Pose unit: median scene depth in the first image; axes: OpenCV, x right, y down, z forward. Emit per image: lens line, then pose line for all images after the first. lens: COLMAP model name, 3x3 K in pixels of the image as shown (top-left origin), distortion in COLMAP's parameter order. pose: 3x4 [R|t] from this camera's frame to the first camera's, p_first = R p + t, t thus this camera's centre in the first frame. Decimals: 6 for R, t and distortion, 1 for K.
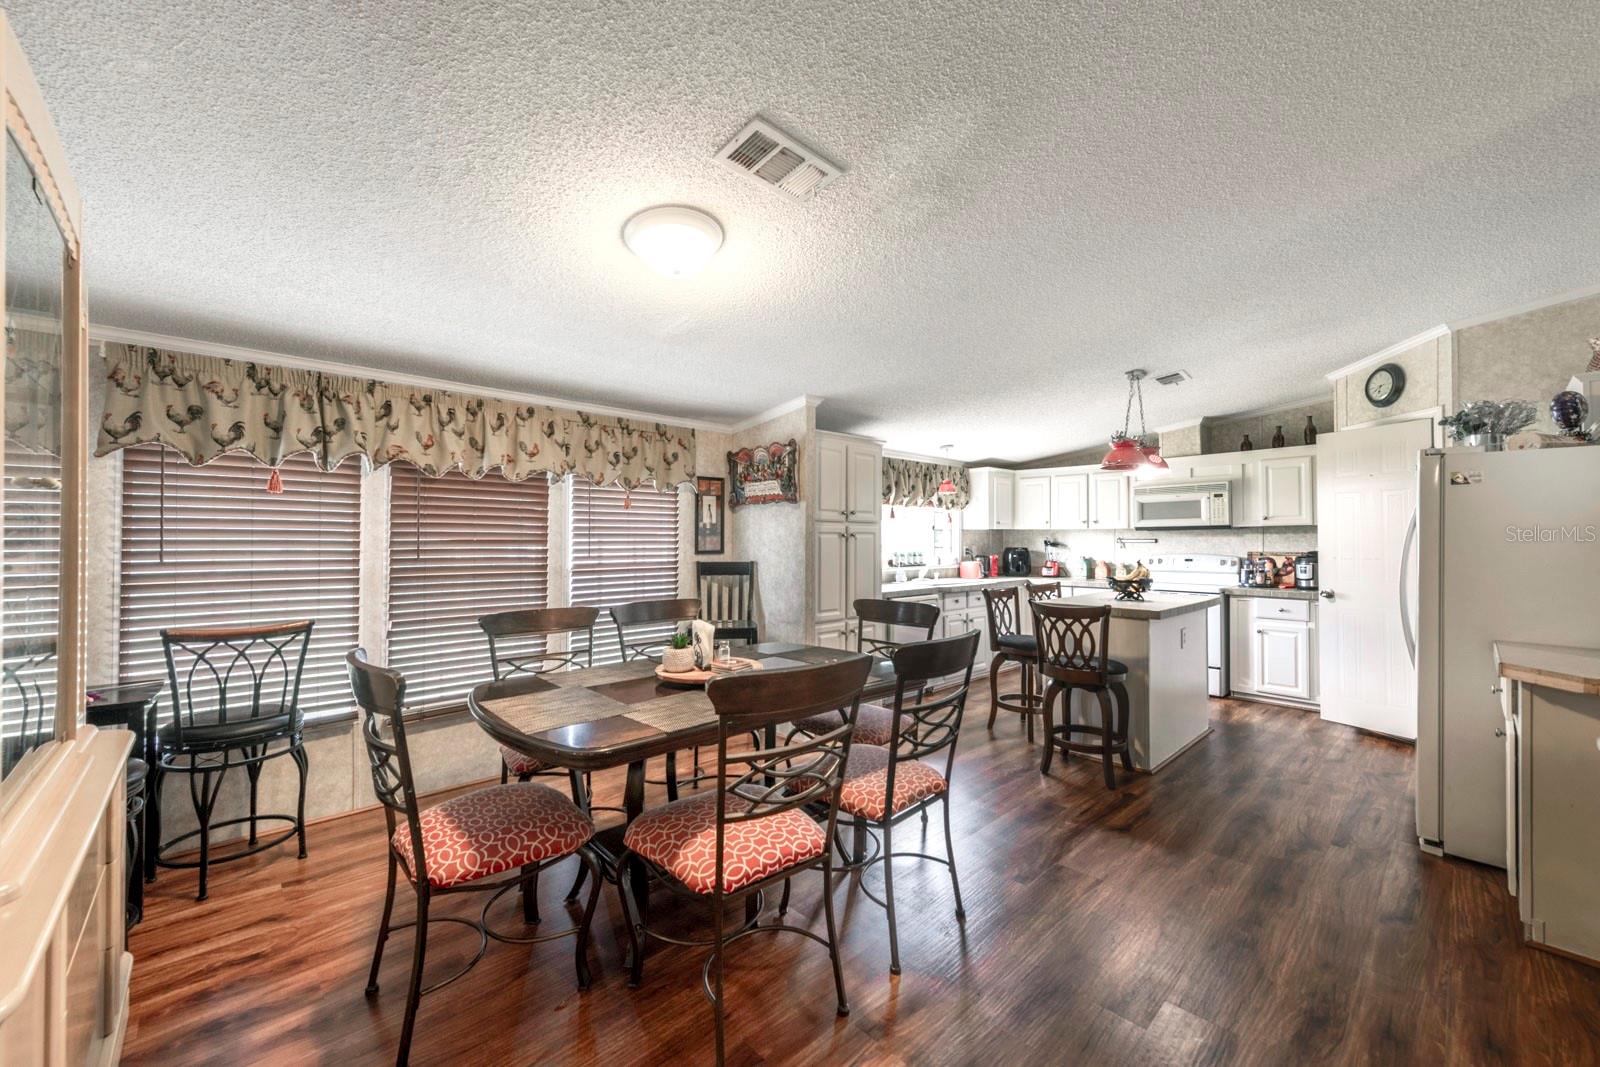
lens RADIAL K [[621.0, 0, 796.4], [0, 621.0, 530.8], [0, 0, 1]] dist [0.009513, -0.003403]
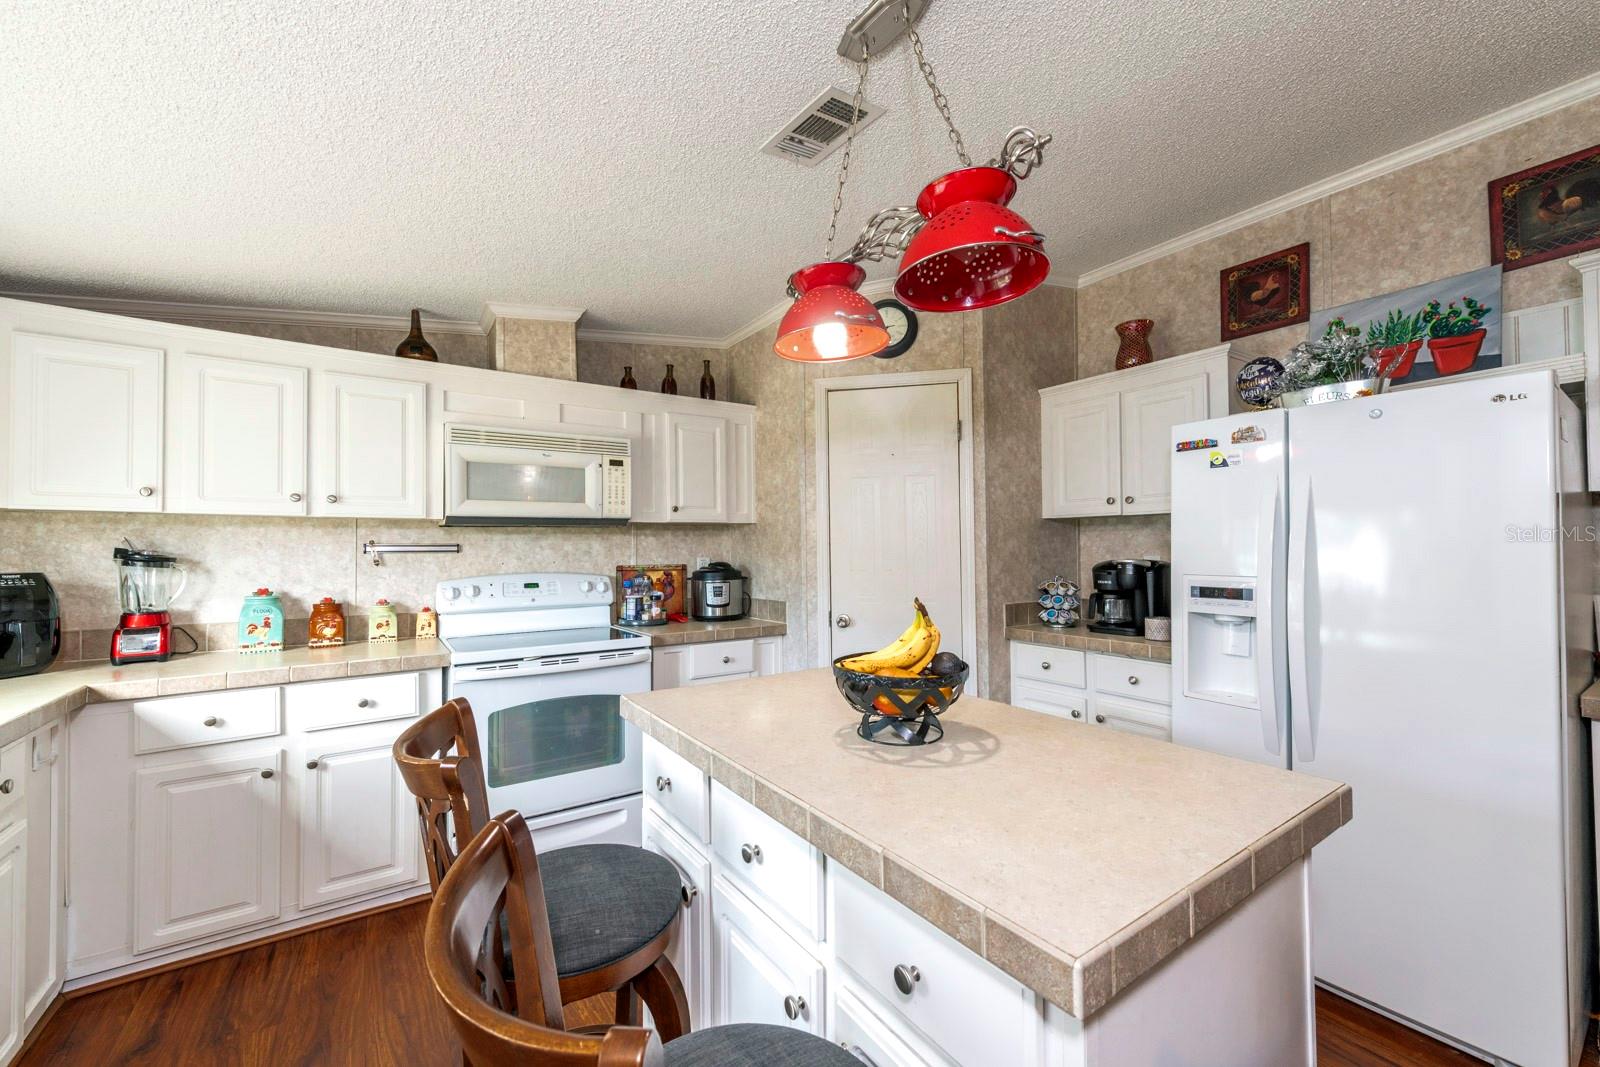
lens RADIAL K [[621.0, 0, 796.4], [0, 621.0, 530.8], [0, 0, 1]] dist [0.009513, -0.003403]
pose [[0.161814, 0.029885, 0.986369, 0.159717], [-0.007500, 0.999550, -0.029054, 0.015105], [-0.986793, -0.002697, 0.161965, 0.697589]]
